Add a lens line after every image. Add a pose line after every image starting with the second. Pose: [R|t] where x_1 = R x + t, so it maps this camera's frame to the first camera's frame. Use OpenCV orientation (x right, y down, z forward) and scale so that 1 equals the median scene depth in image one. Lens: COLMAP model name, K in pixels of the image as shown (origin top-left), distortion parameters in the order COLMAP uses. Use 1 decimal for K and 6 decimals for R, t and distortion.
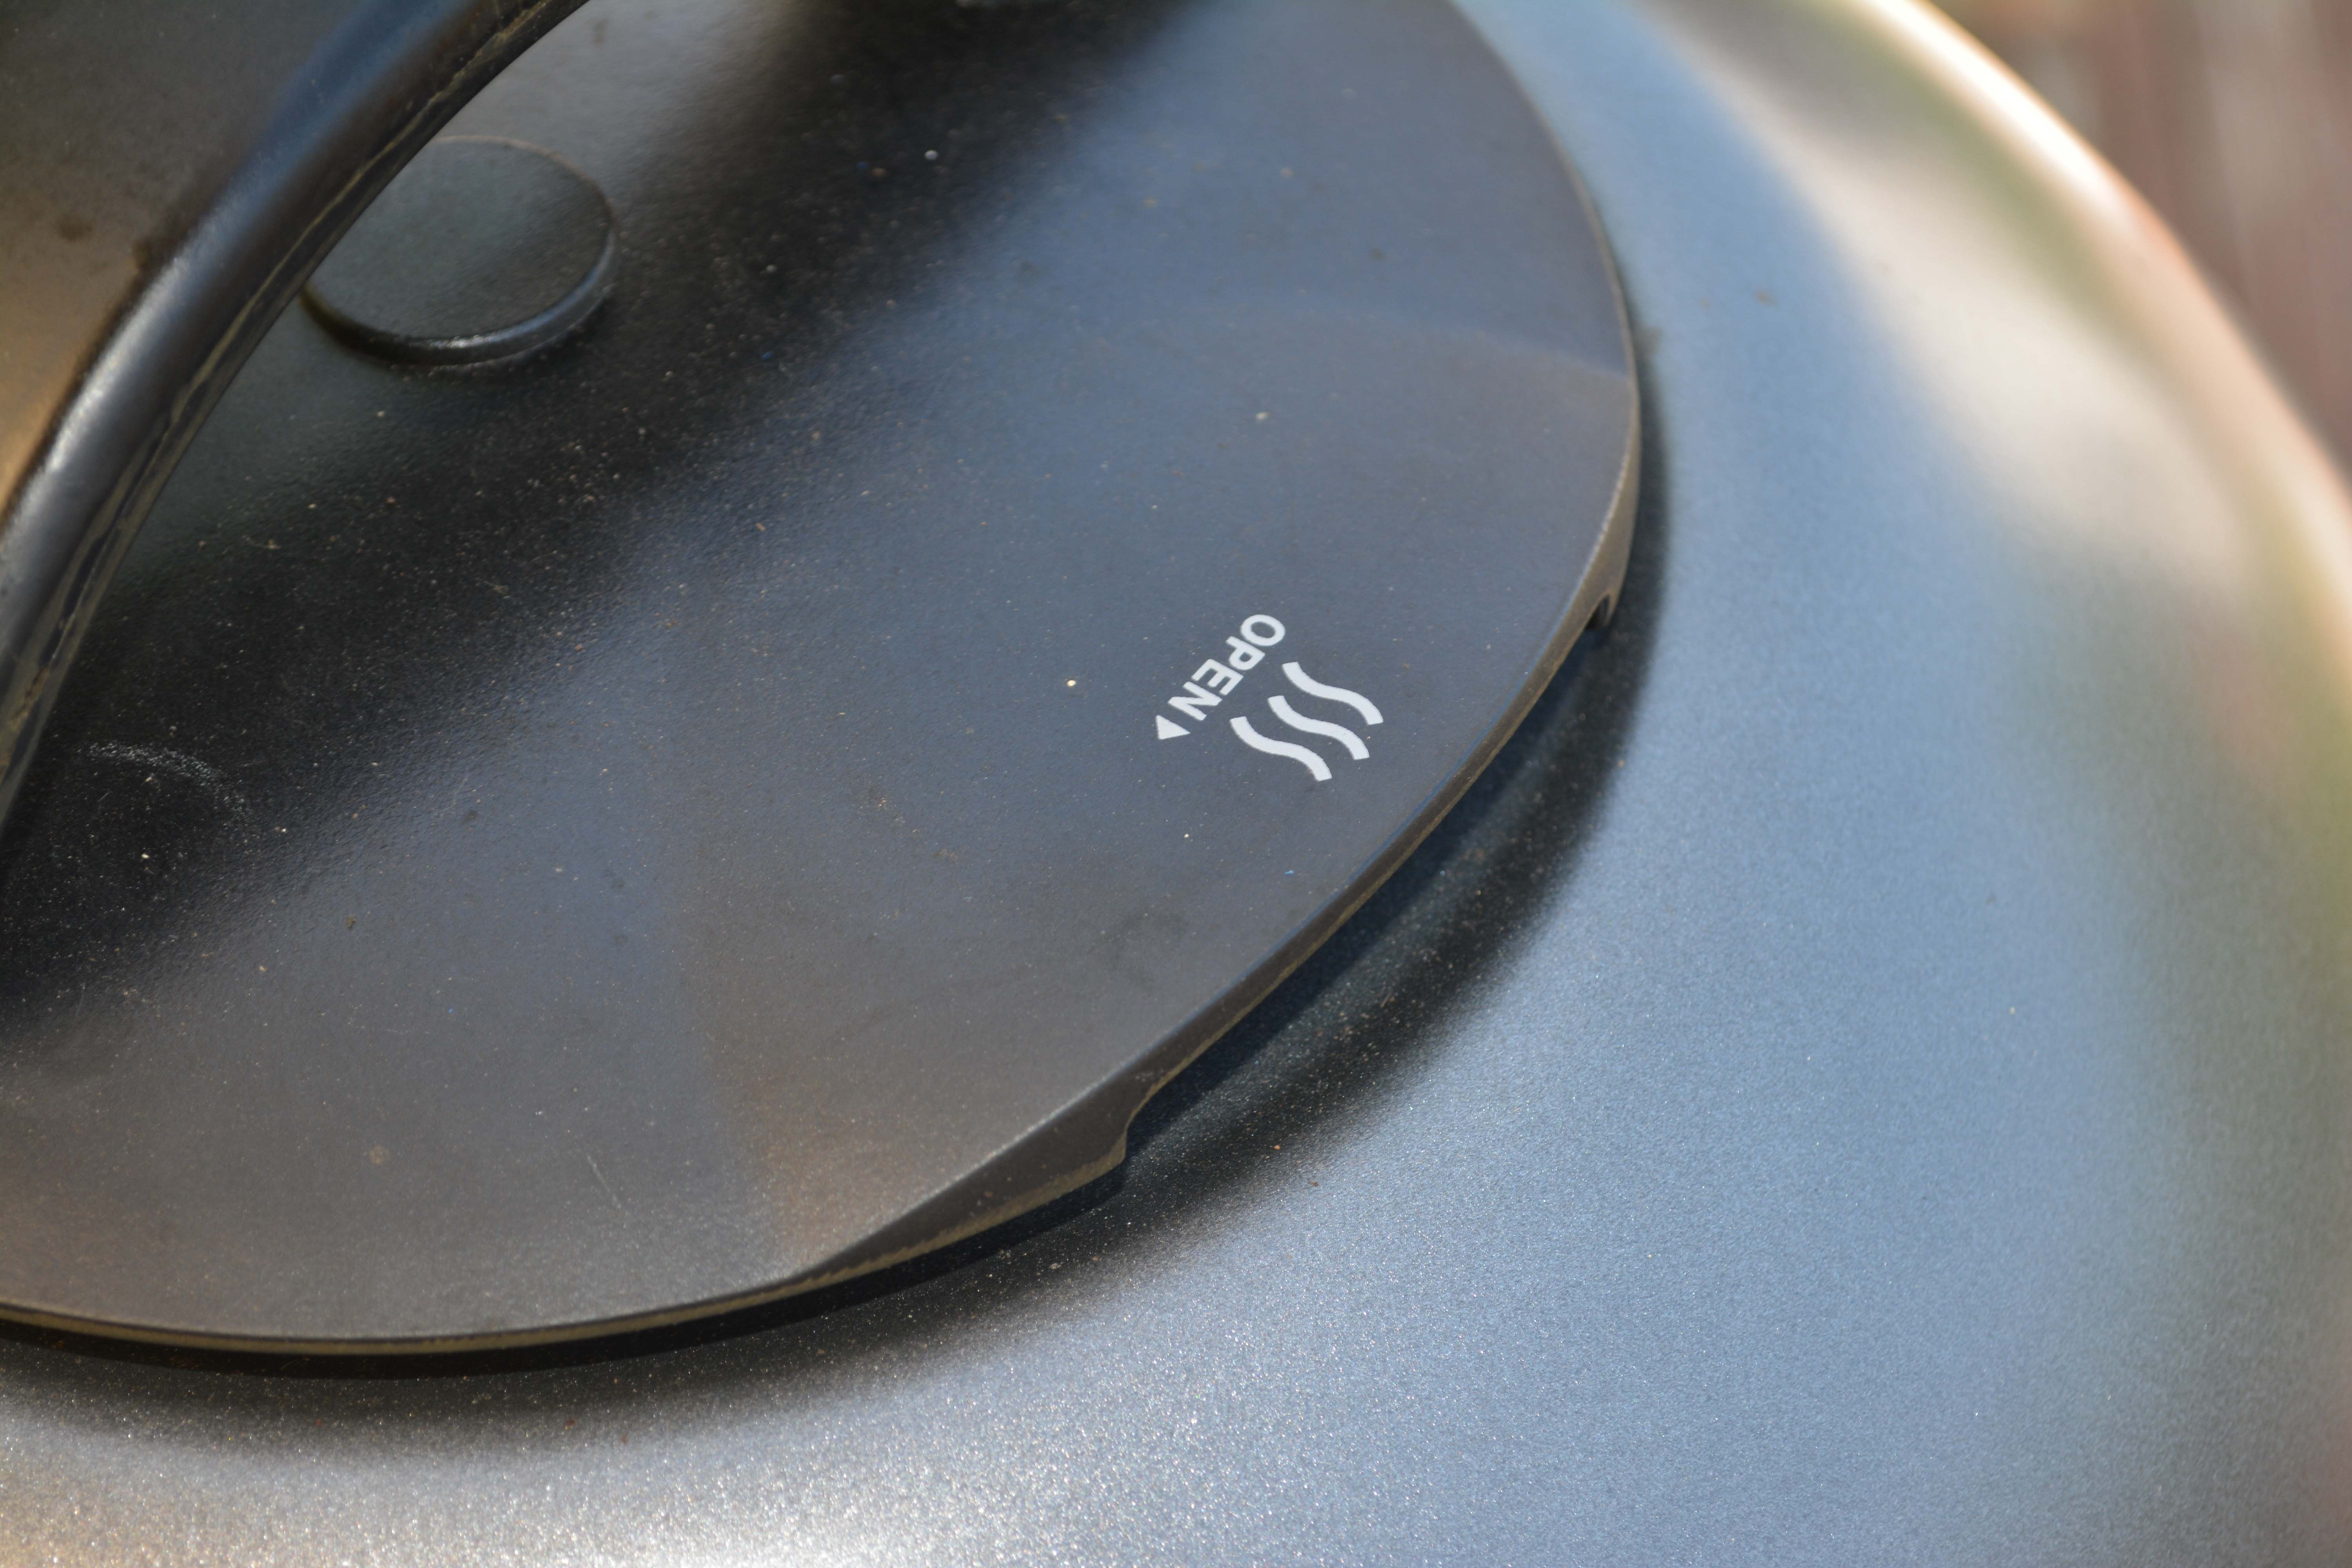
lens RADIAL K [[3856.8, 0, 1042.7], [0, 3856.8, 783.7], [0, 0, 1]] dist [-0.009105, 0.139030]
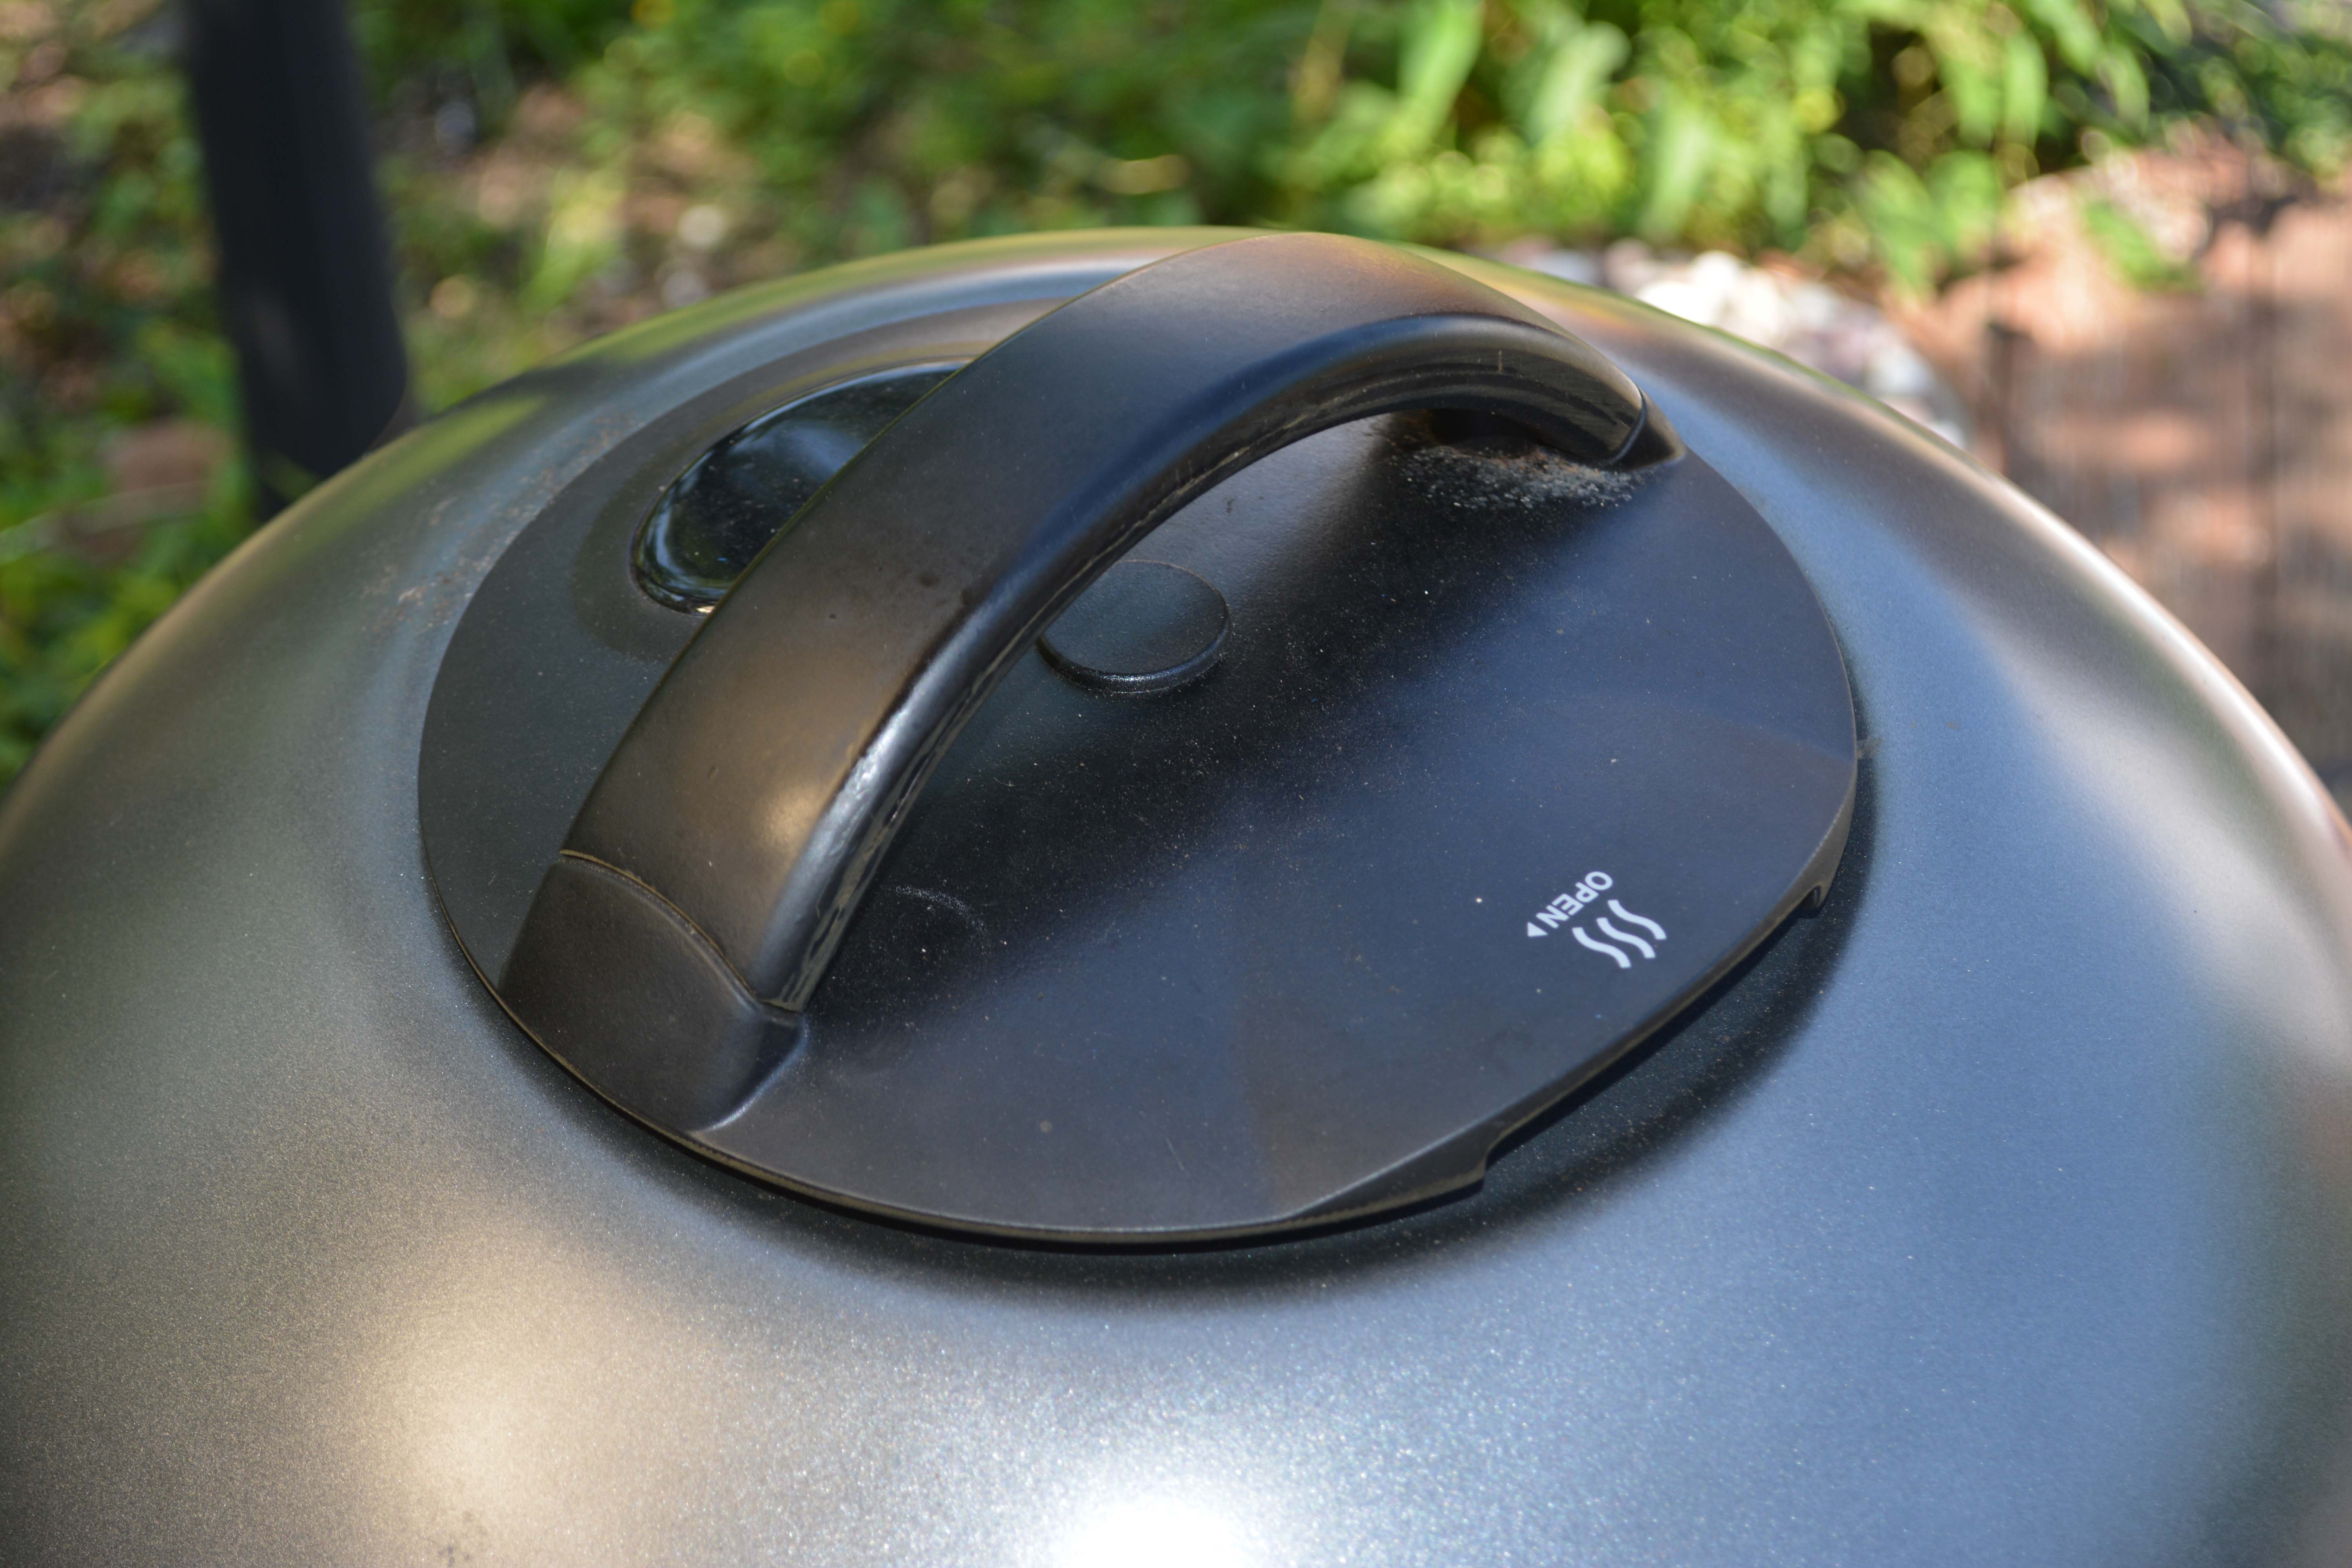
lens RADIAL K [[2715.8, 0, 1176.0], [0, 2715.8, 784.0], [0, 0, 1]] dist [0.002140, -0.002520]
pose [[0.989153, 0.084911, -0.119858, 0.014282], [-0.096694, 0.990656, -0.096178, 0.049383], [0.110572, 0.106724, 0.988121, -0.174960]]
